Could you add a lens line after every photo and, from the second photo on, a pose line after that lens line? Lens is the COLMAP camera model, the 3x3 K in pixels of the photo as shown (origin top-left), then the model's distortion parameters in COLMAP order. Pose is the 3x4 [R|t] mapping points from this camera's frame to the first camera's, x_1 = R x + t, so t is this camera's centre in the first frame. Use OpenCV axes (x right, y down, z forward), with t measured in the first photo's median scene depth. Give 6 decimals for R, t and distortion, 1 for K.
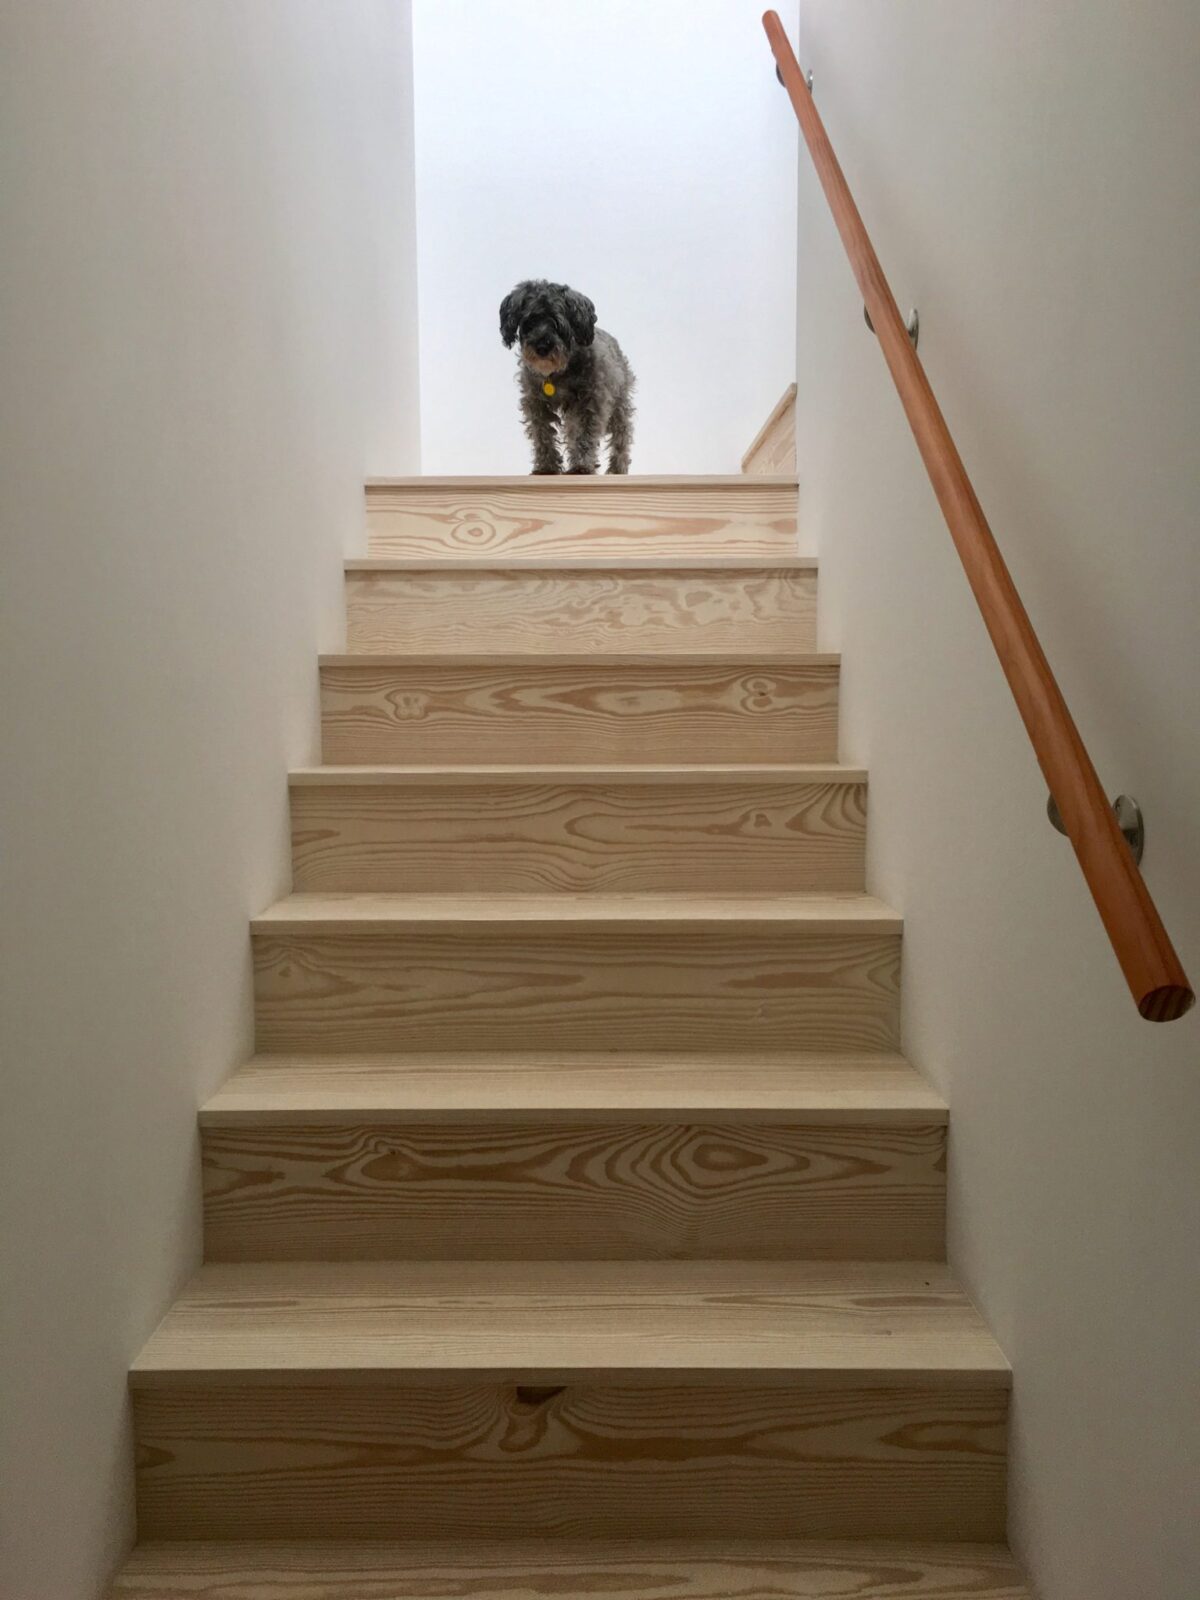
lens RADIAL K [[1378.1, 0, 597.7], [0, 1378.1, 800.8], [0, 0, 1]] dist [0.071802, -0.070591]
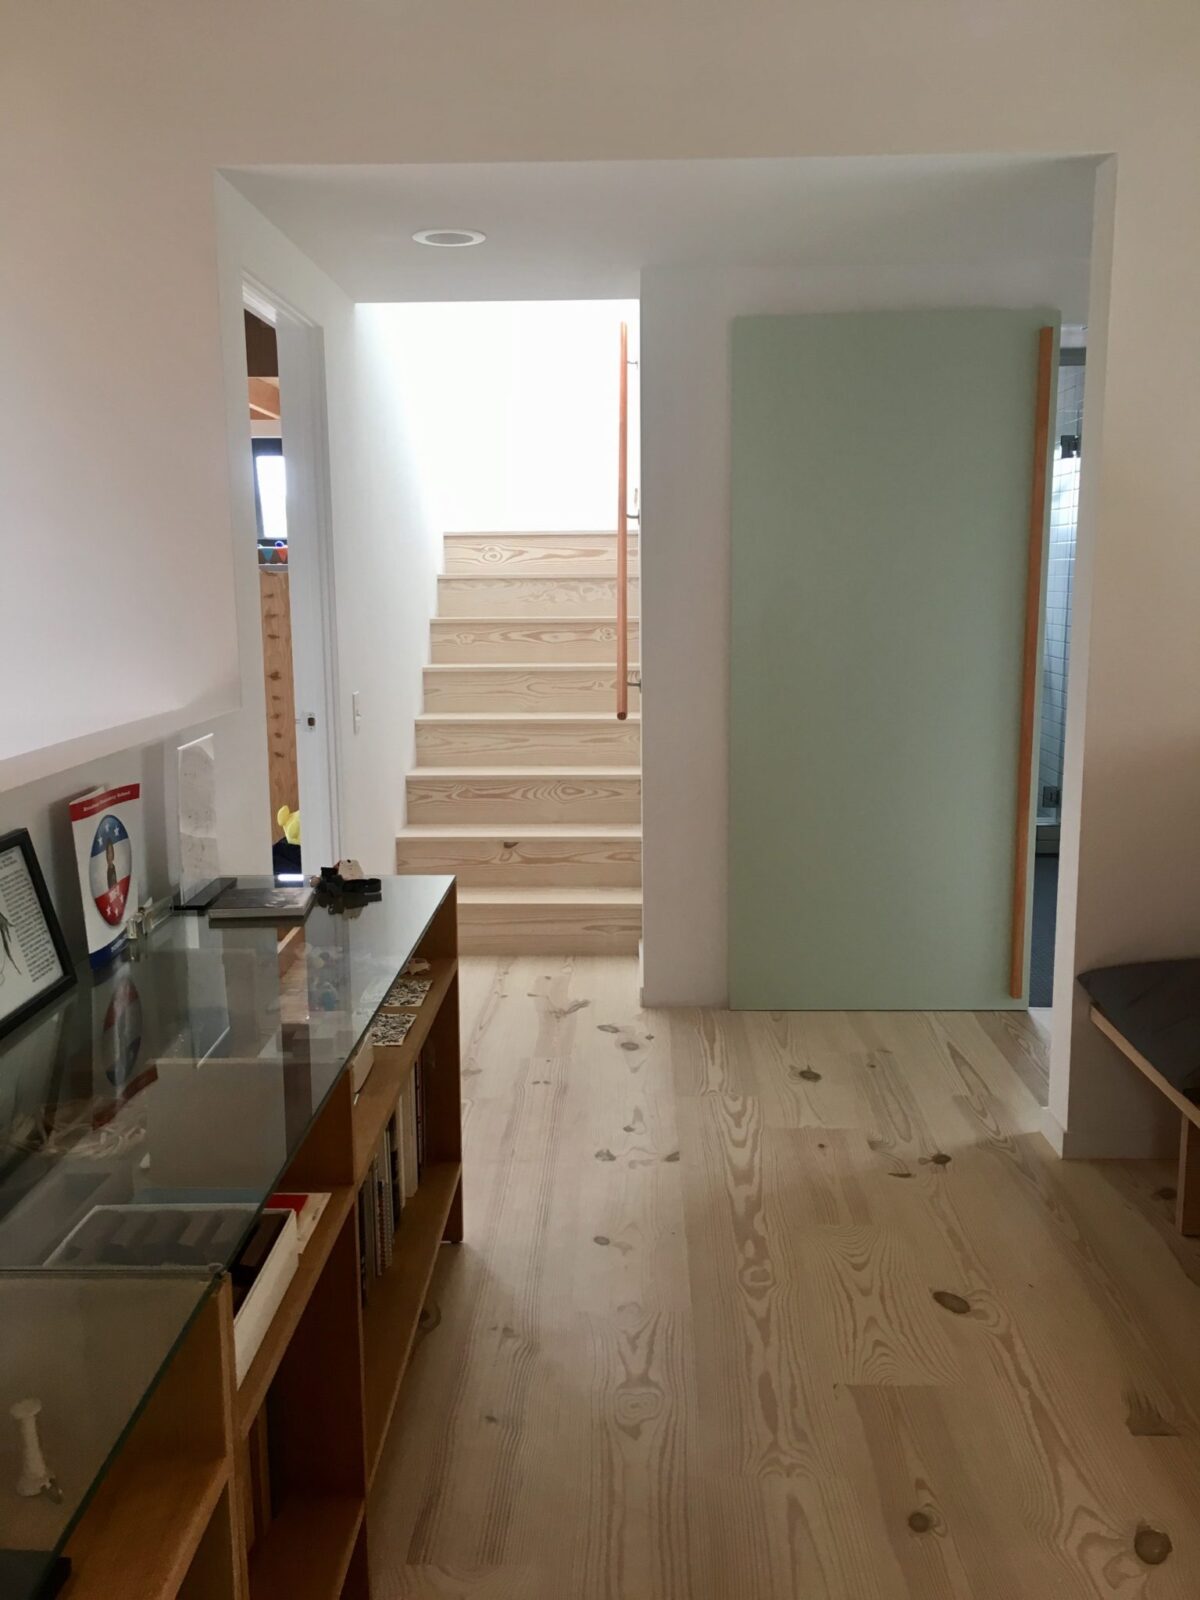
lens RADIAL K [[1378.1, 0, 603.2], [0, 1378.1, 799.2], [0, 0, 1]] dist [0.071802, -0.070591]
pose [[0.999770, -0.001736, -0.021396, 0.180353], [0.003618, 0.996094, 0.088229, -0.000692], [0.021160, -0.088286, 0.995870, -1.657627]]
